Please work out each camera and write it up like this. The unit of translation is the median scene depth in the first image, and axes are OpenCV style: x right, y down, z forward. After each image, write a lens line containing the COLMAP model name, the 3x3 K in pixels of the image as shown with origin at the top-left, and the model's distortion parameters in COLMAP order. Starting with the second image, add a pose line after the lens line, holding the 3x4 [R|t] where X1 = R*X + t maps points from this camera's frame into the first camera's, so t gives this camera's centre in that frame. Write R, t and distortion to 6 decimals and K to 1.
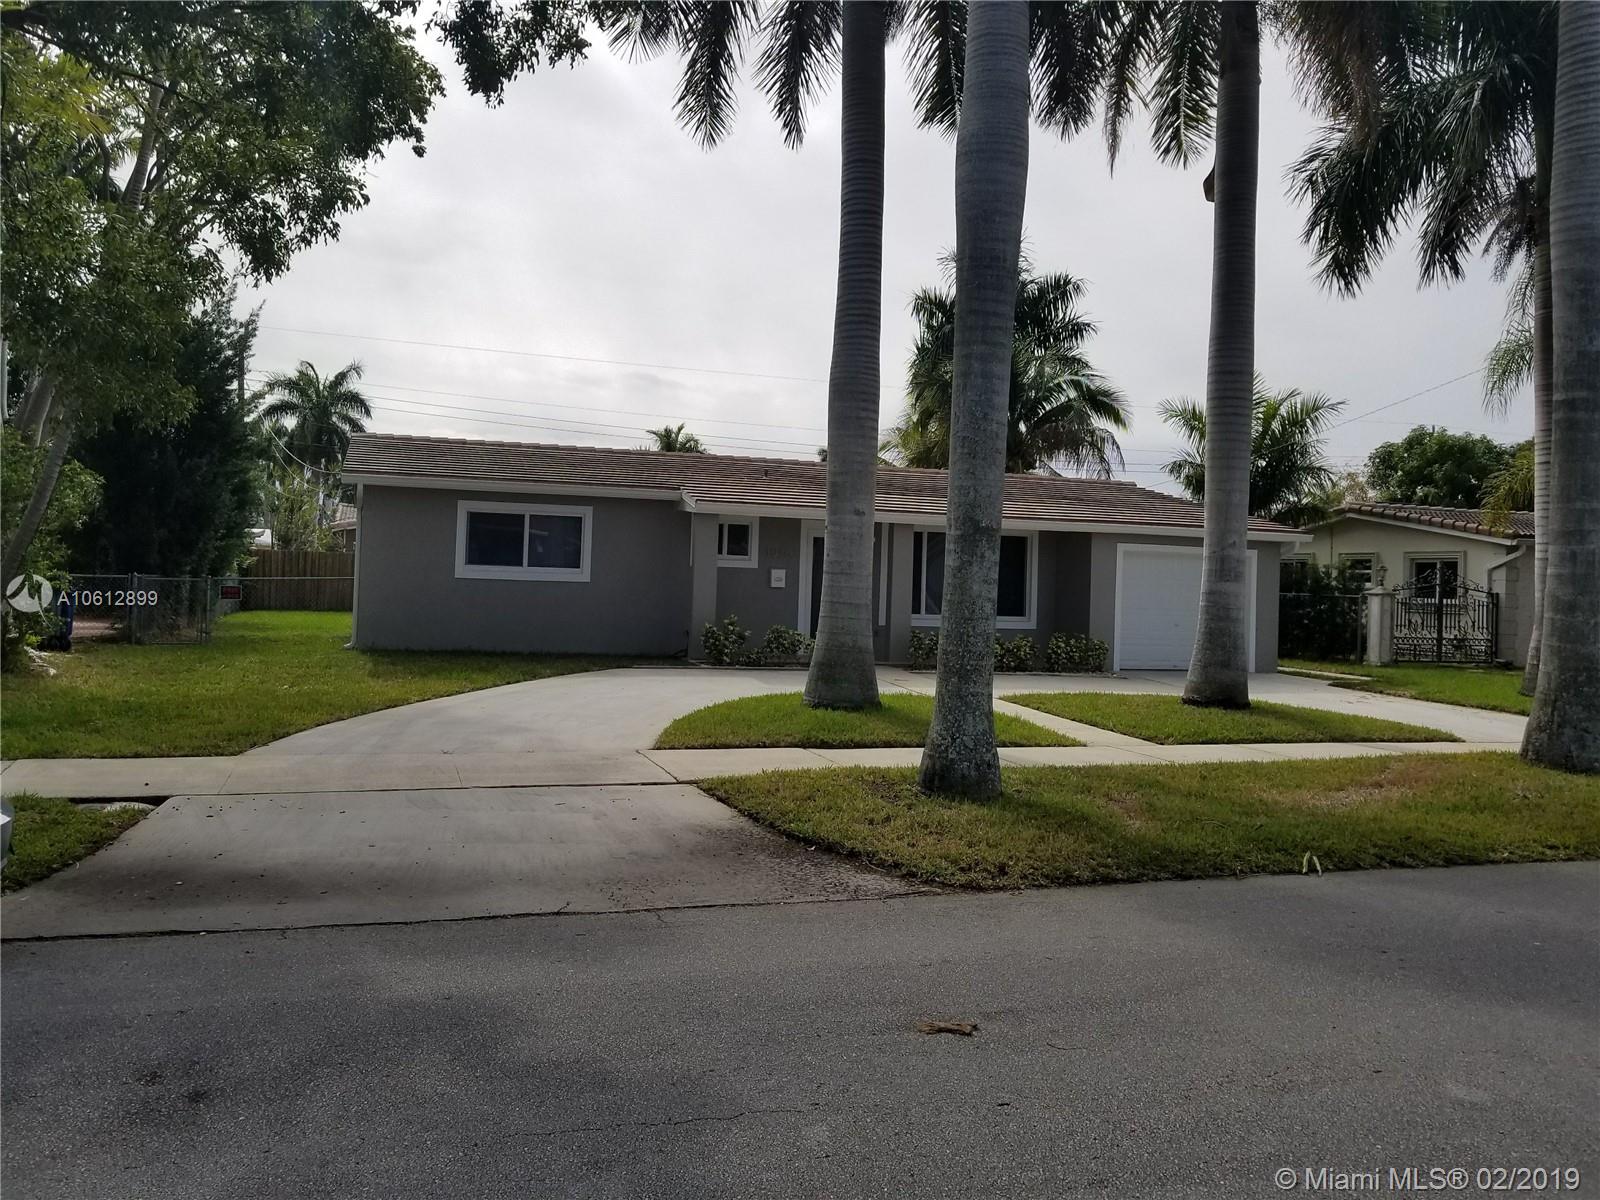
lens RADIAL K [[1259.3, 0, 785.0], [0, 1259.3, 539.0], [0, 0, 1]] dist [-0.004823, -0.001427]
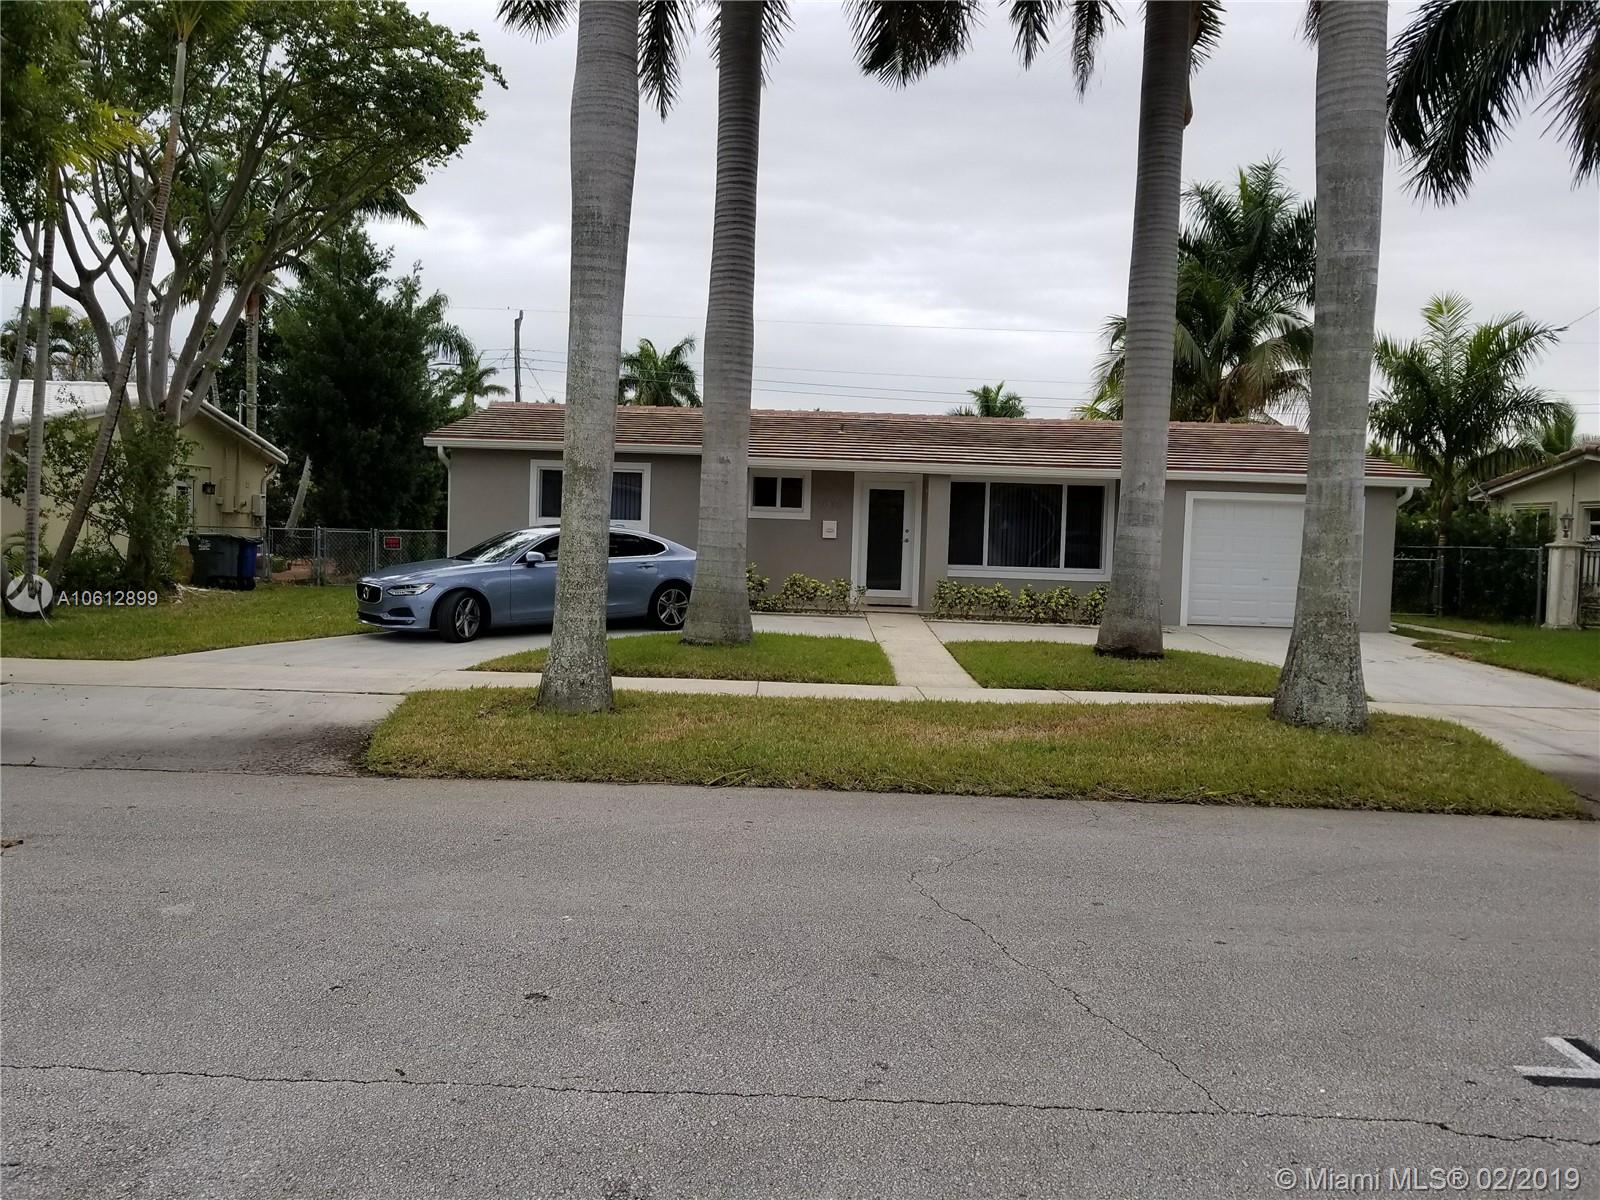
lens RADIAL K [[1259.3, 0, 785.2], [0, 1259.3, 569.2], [0, 0, 1]] dist [-0.004823, -0.001427]
pose [[0.946741, 0.006024, -0.321939, 0.308923], [0.010984, 0.998639, 0.050989, 0.011490], [0.321807, -0.051809, 0.945387, 0.011014]]
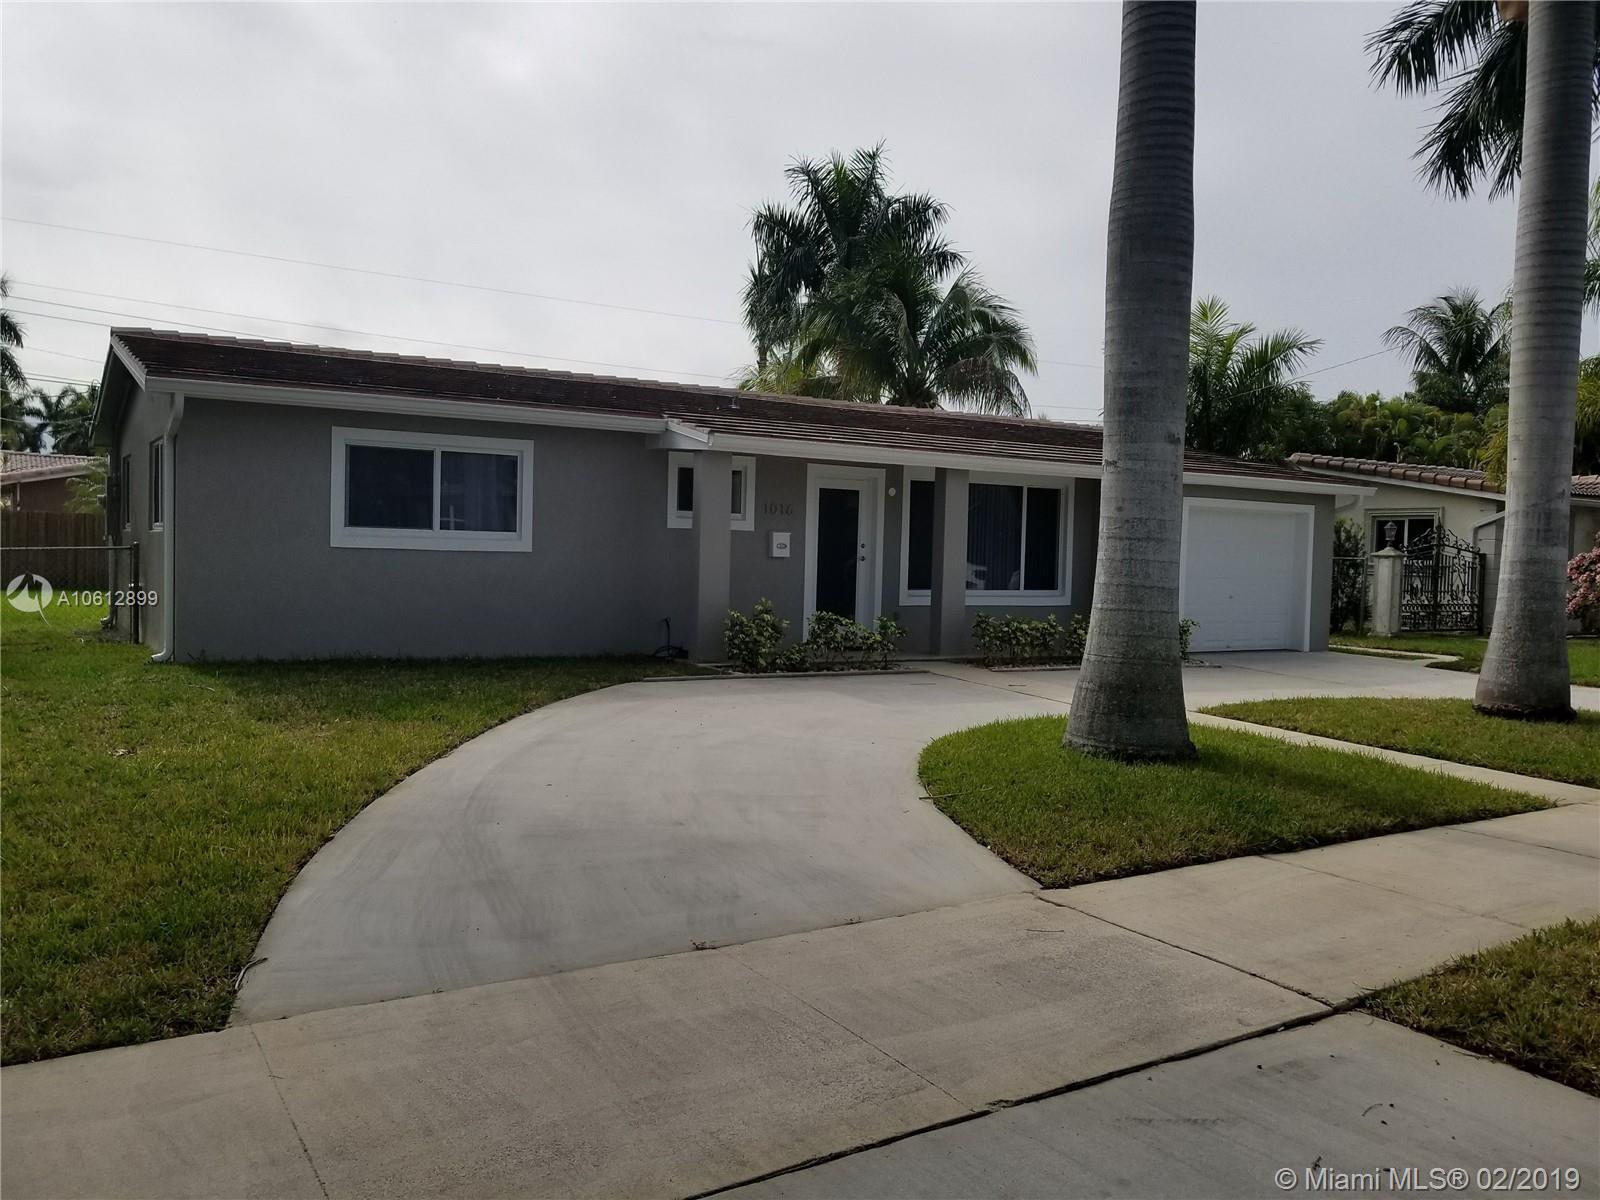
lens RADIAL K [[1259.3, 0, 794.3], [0, 1259.3, 583.0], [0, 0, 1]] dist [-0.004823, -0.001427]
pose [[0.968883, -0.015392, 0.247042, -0.187782], [-0.000888, 0.997842, 0.065651, 0.006230], [-0.247519, -0.063828, 0.966778, 0.311308]]
